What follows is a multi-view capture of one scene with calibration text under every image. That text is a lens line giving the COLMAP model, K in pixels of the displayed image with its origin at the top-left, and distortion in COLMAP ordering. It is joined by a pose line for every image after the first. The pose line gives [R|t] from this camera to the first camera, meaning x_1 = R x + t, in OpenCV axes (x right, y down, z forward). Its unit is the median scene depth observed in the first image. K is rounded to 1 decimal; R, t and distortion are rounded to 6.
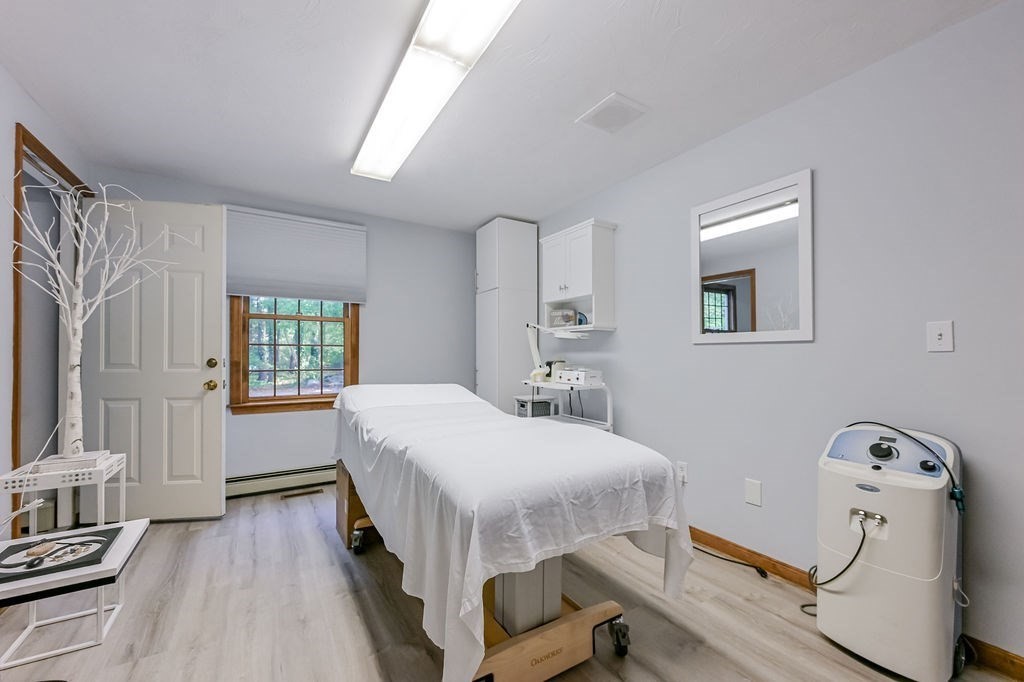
lens RADIAL K [[395.0, 0, 511.4], [0, 395.0, 348.0], [0, 0, 1]] dist [0.001778, 0.000291]
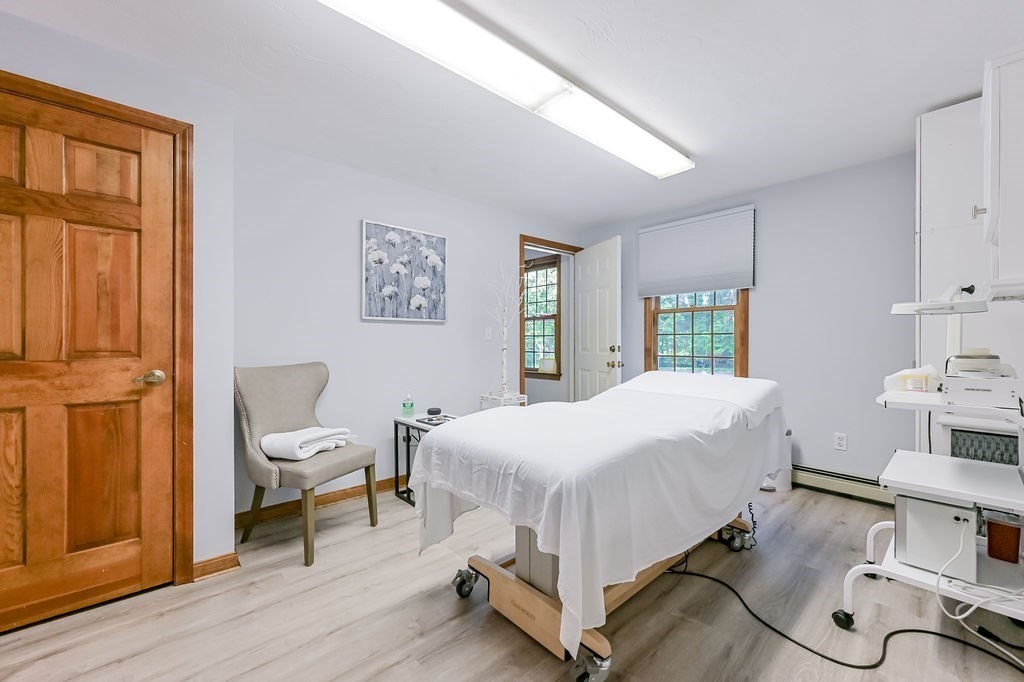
lens RADIAL K [[408.4, 0, 512.0], [0, 408.4, 341.0], [0, 0, 1]] dist [0.003181, 0.000072]
pose [[0.175133, -0.000198, -0.984545, 0.524289], [0.016905, 0.999853, 0.002806, -0.000891], [0.984400, -0.017135, 0.175111, 0.324788]]
